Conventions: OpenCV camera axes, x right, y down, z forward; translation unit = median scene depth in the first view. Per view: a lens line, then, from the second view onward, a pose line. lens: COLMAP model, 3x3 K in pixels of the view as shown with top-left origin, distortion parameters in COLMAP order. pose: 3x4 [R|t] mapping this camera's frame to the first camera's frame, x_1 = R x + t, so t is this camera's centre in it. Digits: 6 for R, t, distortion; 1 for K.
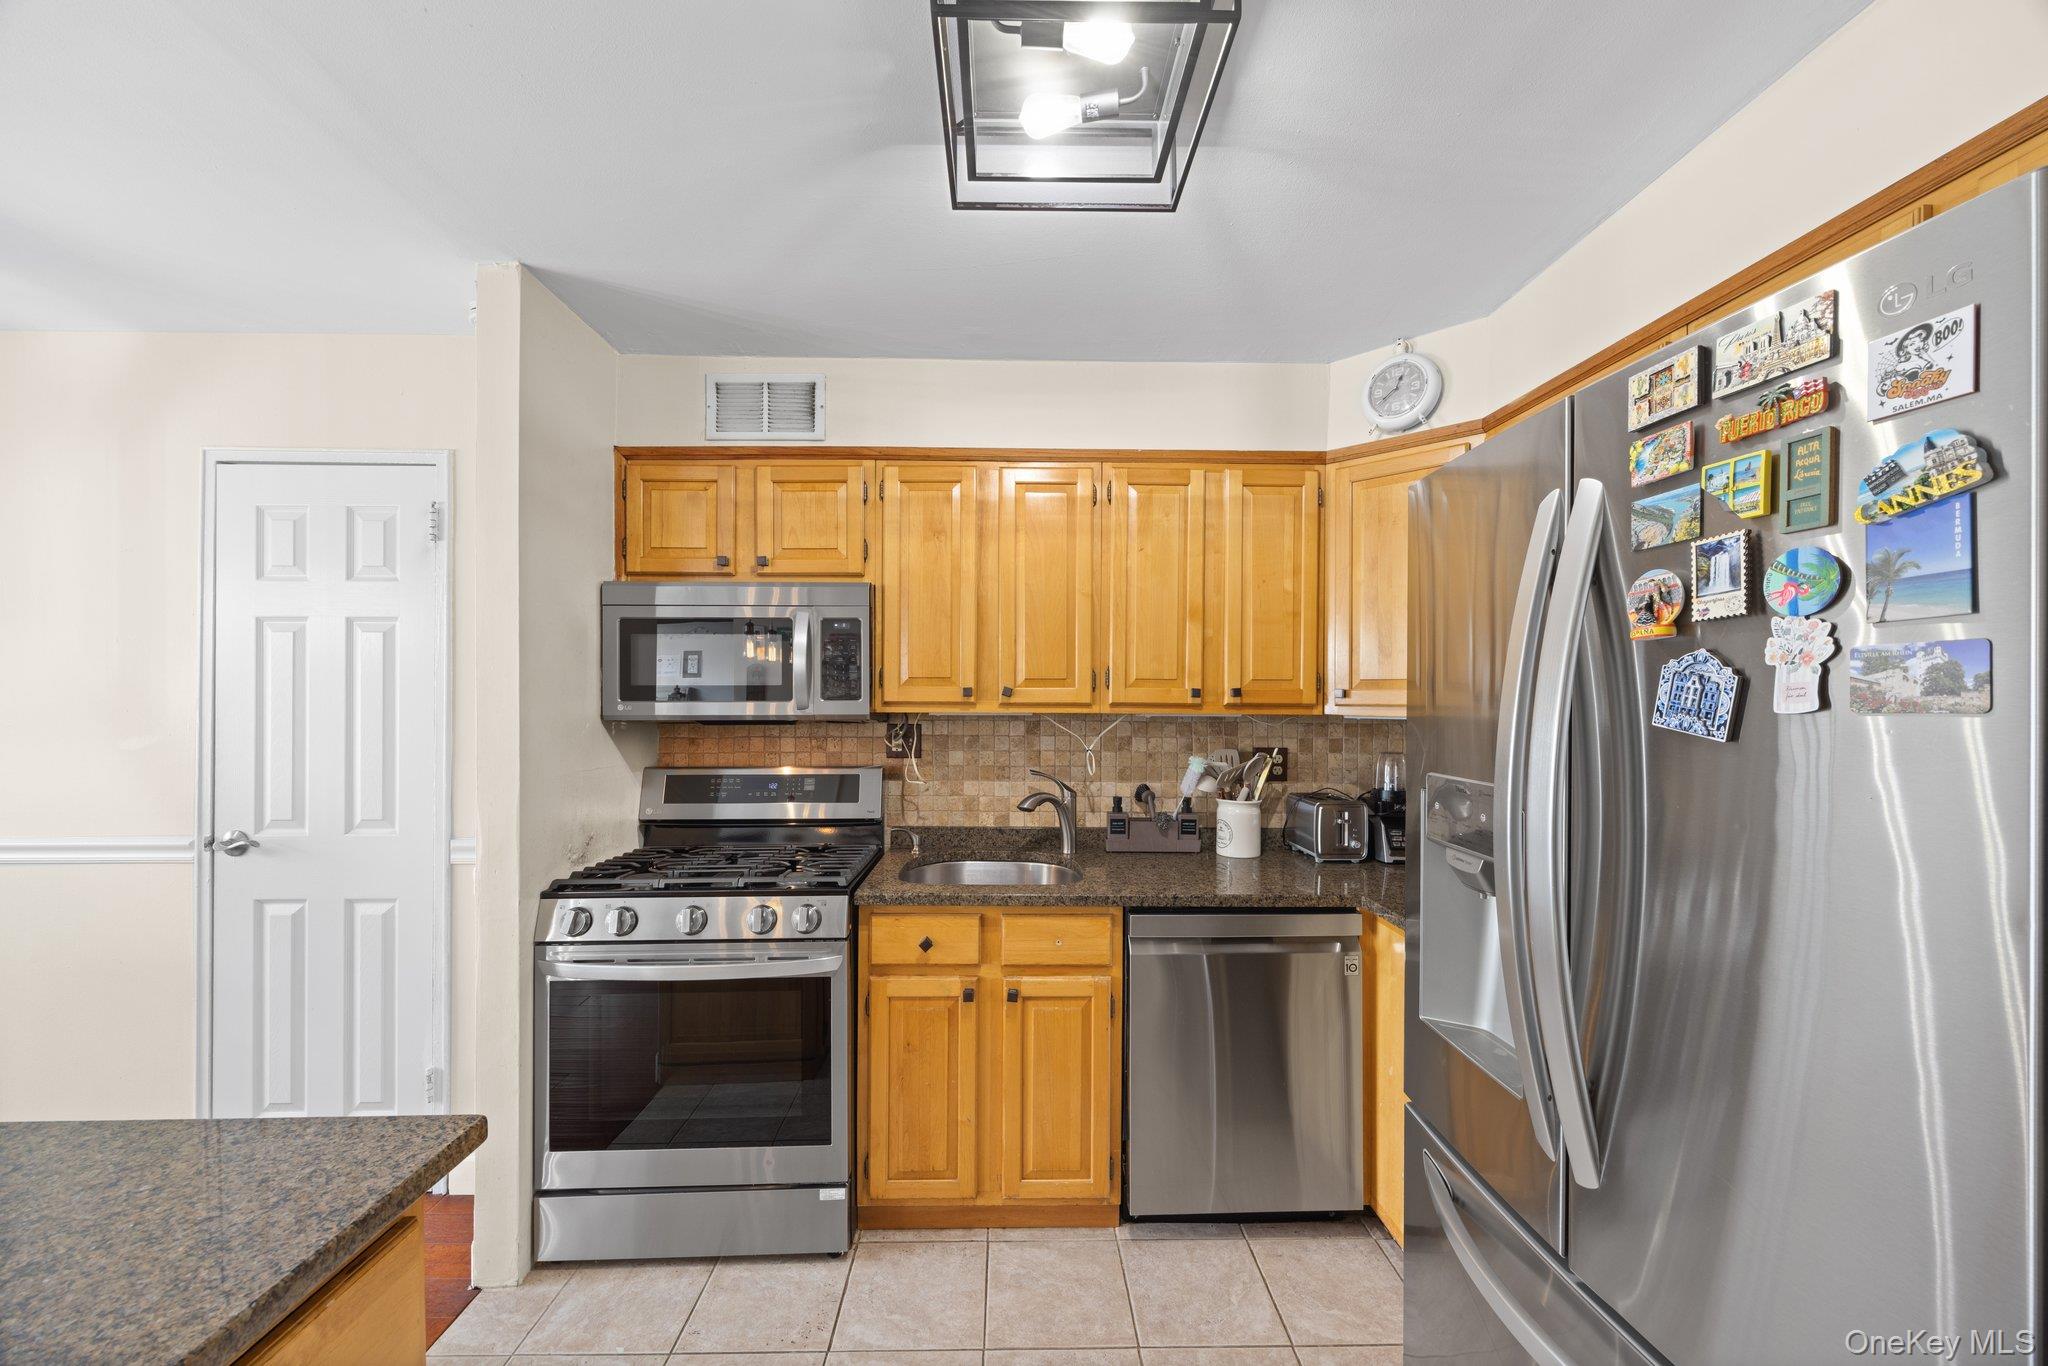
lens RADIAL K [[787.2, 0, 1025.1], [0, 787.2, 698.5], [0, 0, 1]] dist [-0.003722, 0.000130]
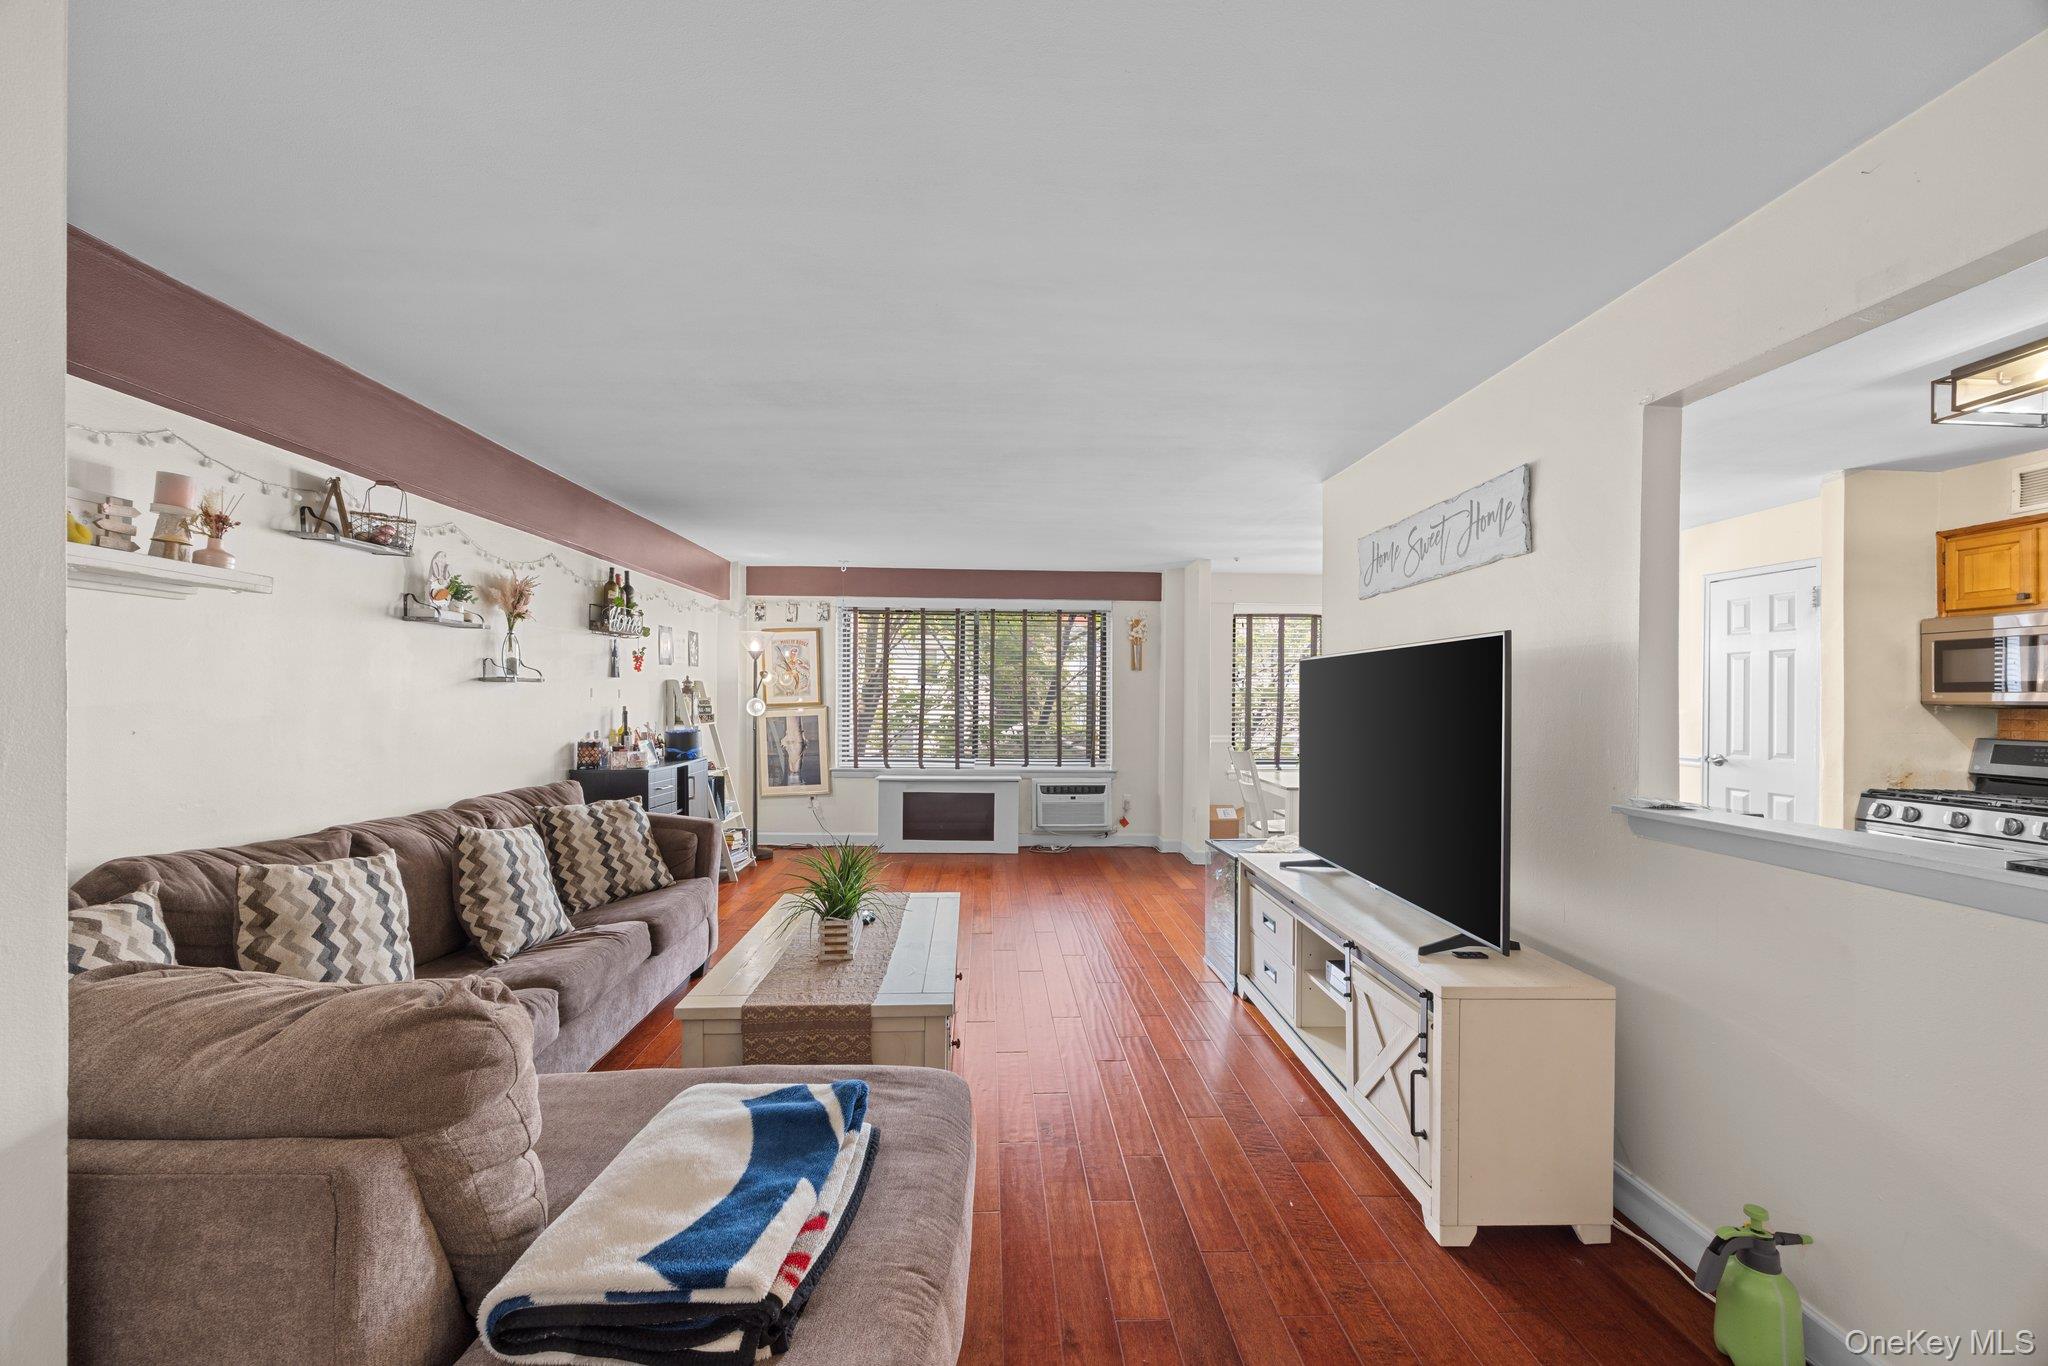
lens RADIAL K [[787.2, 0, 1012.7], [0, 787.2, 695.7], [0, 0, 1]] dist [-0.003722, 0.000130]
pose [[0.009761, -0.002047, -0.999950, 1.044765], [-0.003078, 0.999993, -0.002078, 0.019320], [0.999948, 0.003099, 0.009755, -0.885040]]
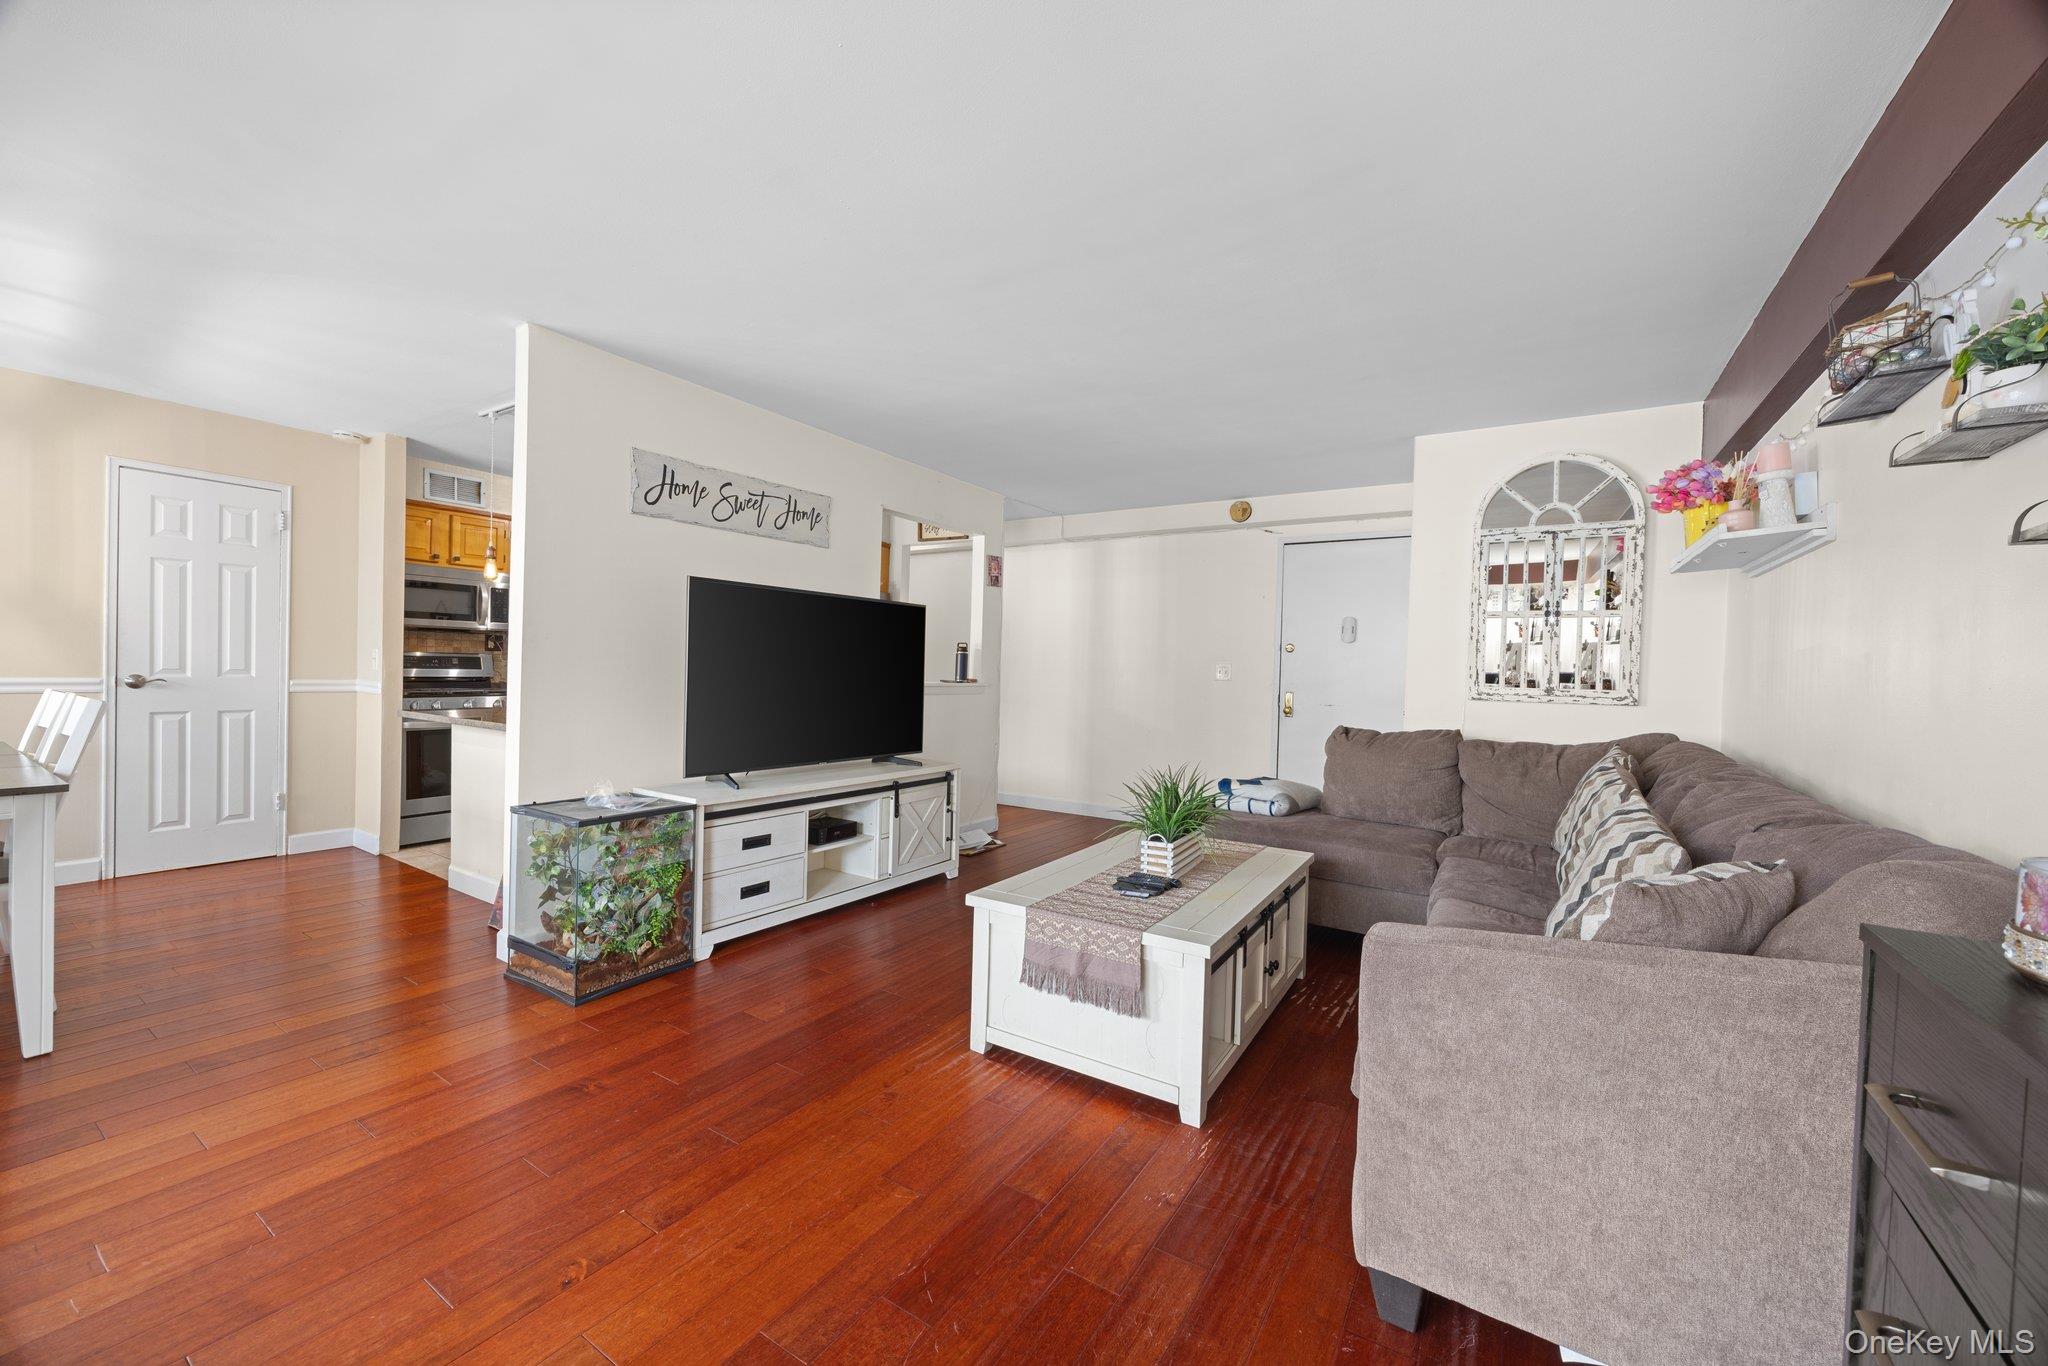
lens RADIAL K [[787.2, 0, 1028.3], [0, 787.2, 680.4], [0, 0, 1]] dist [-0.003722, 0.000130]
pose [[0.552160, 0.000056, 0.833738, -1.303937], [-0.026559, 0.999494, 0.017522, 0.090835], [-0.833315, -0.031819, 0.551882, -1.615783]]
